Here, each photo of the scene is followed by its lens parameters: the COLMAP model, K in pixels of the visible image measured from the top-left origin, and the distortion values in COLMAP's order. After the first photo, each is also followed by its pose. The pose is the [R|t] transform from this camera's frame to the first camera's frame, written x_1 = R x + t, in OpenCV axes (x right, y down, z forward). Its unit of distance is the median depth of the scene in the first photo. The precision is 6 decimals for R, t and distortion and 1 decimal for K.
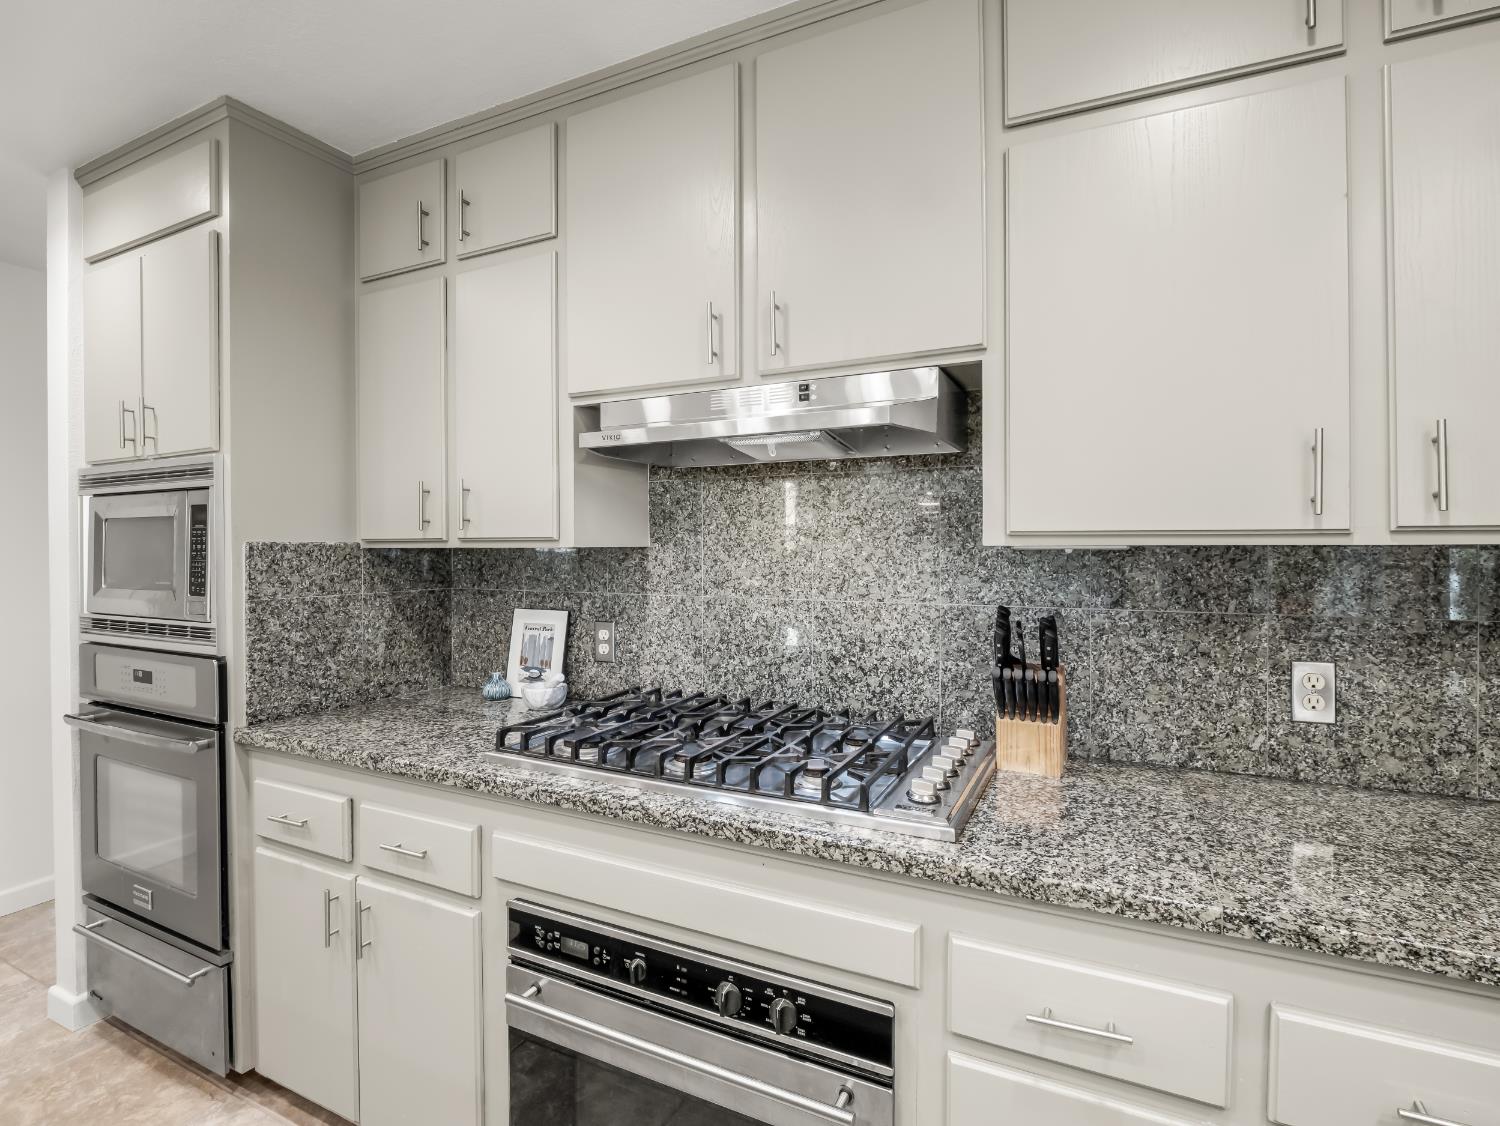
lens RADIAL K [[757.0, 0, 733.0], [0, 757.0, 553.6], [0, 0, 1]] dist [-0.009023, -0.000360]
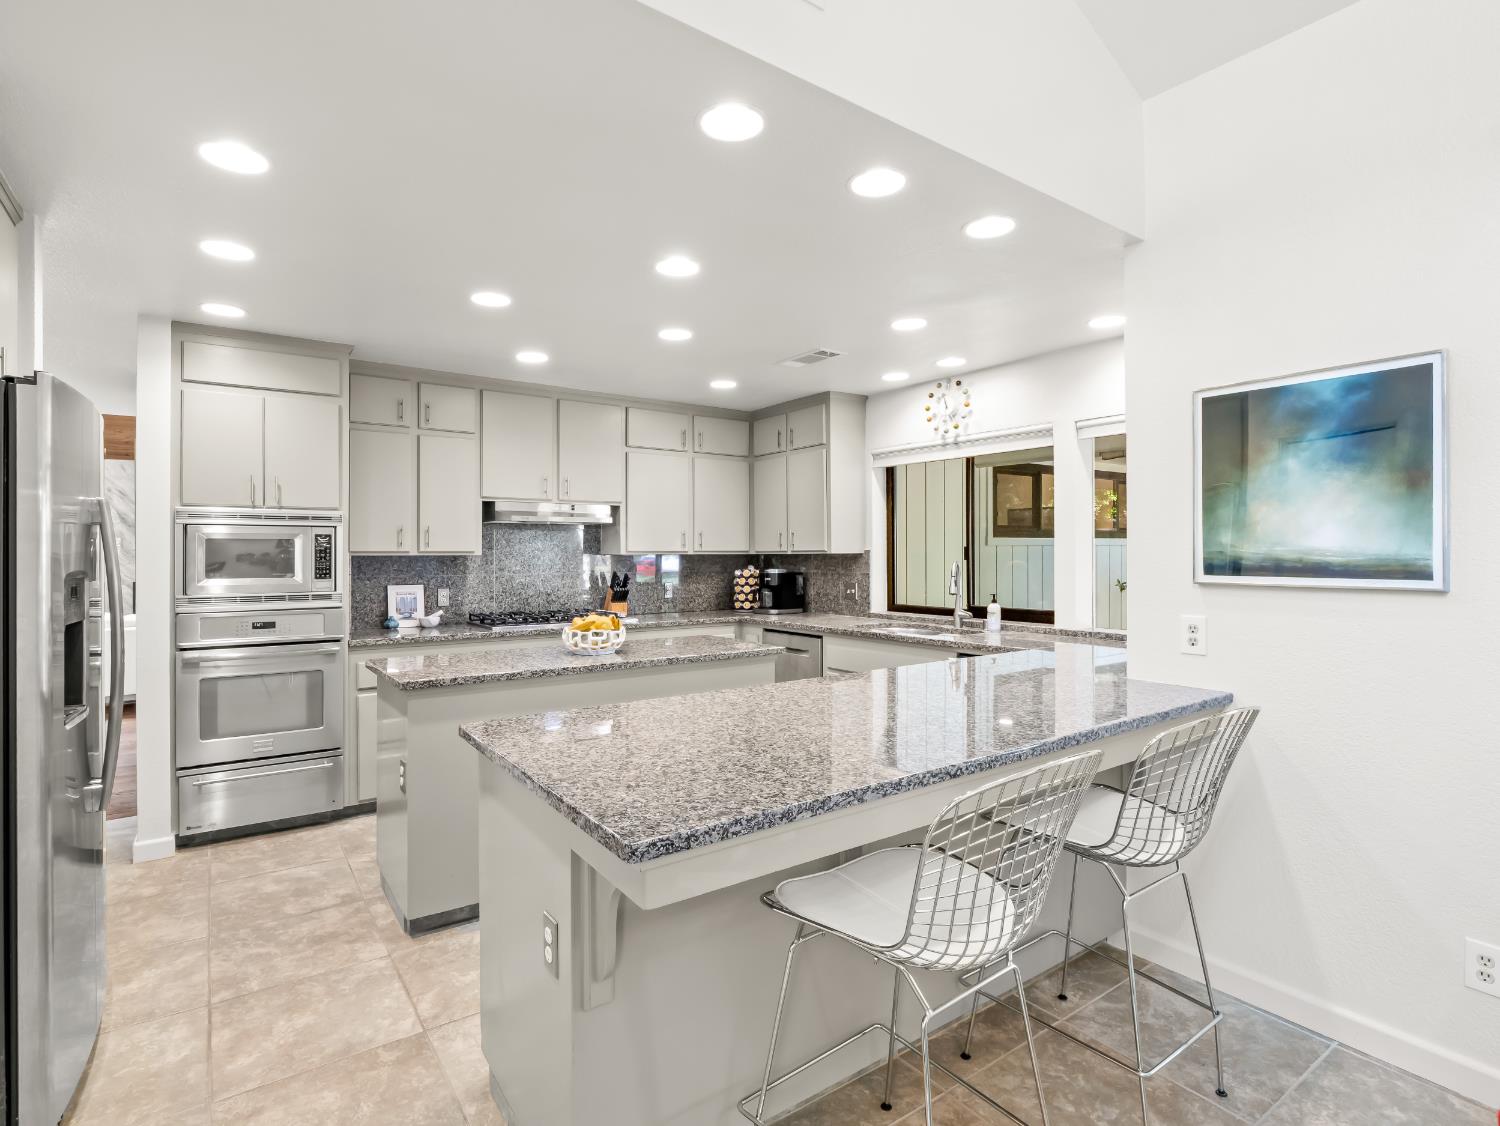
lens RADIAL K [[757.0, 0, 733.0], [0, 757.0, 553.6], [0, 0, 1]] dist [-0.009023, -0.000360]
pose [[0.484996, 0.000987, 0.874516, -2.345525], [0.008914, 0.999942, -0.006072, 0.011612], [-0.874471, 0.010741, 0.484959, -1.144340]]
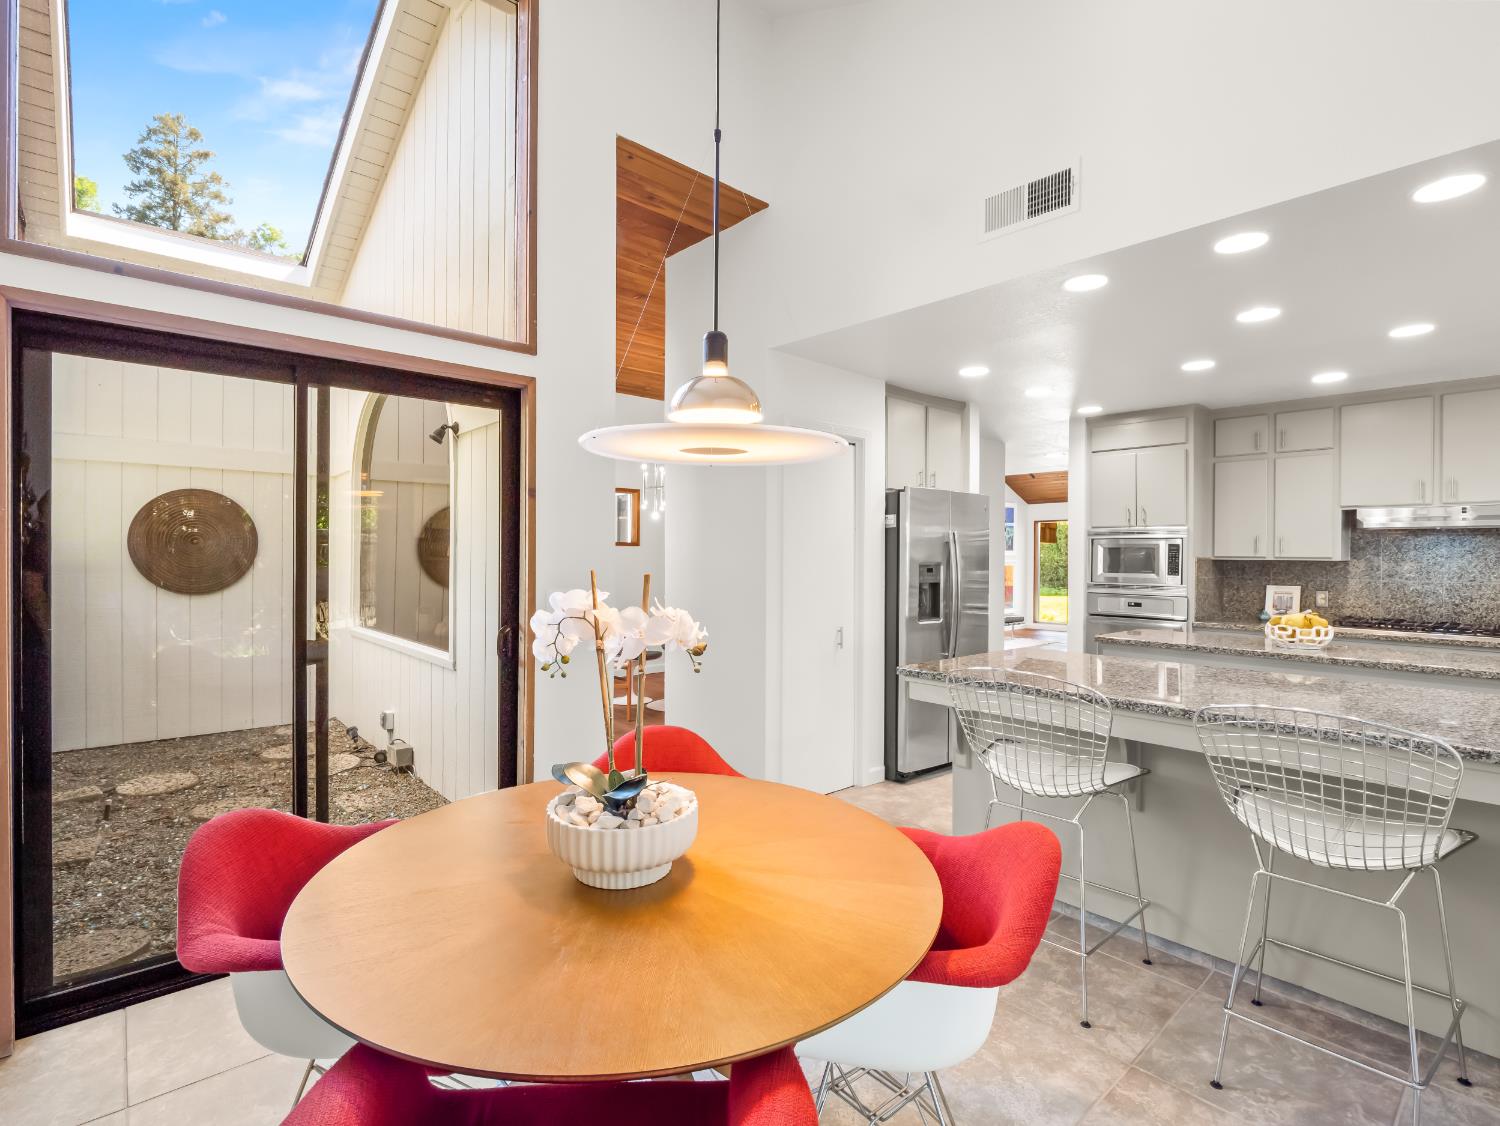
lens RADIAL K [[714.6, 0, 750.0], [0, 714.6, 563.0], [0, 0, 1]] dist [-0.022507, -0.000065]
pose [[0.926211, 0.015758, -0.376675, -1.417290], [-0.015812, 0.999871, 0.002948, 0.030662], [0.376673, 0.003226, 0.926341, -2.504168]]
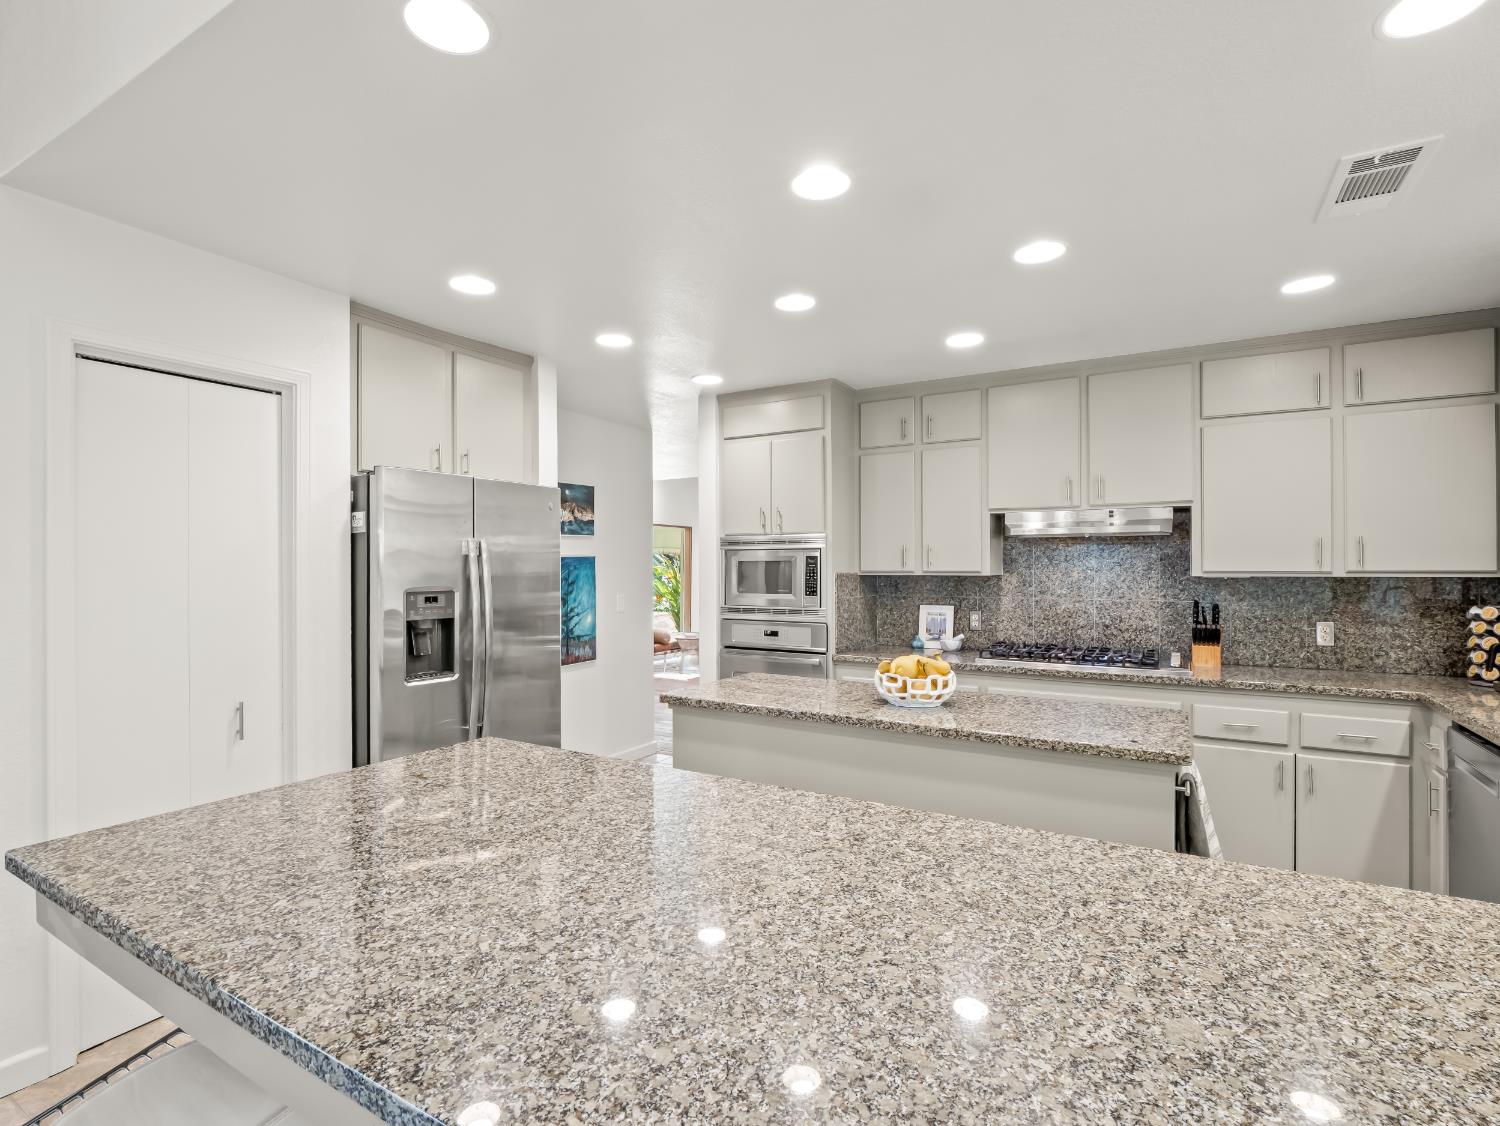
lens RADIAL K [[727.3, 0, 744.7], [0, 727.3, 569.6], [0, 0, 1]] dist [-0.010869, -0.000096]
pose [[0.997375, 0.002503, -0.072360, -0.898979], [-0.003091, 0.999963, -0.008014, -0.006368], [0.072337, 0.008217, 0.997346, -1.405093]]
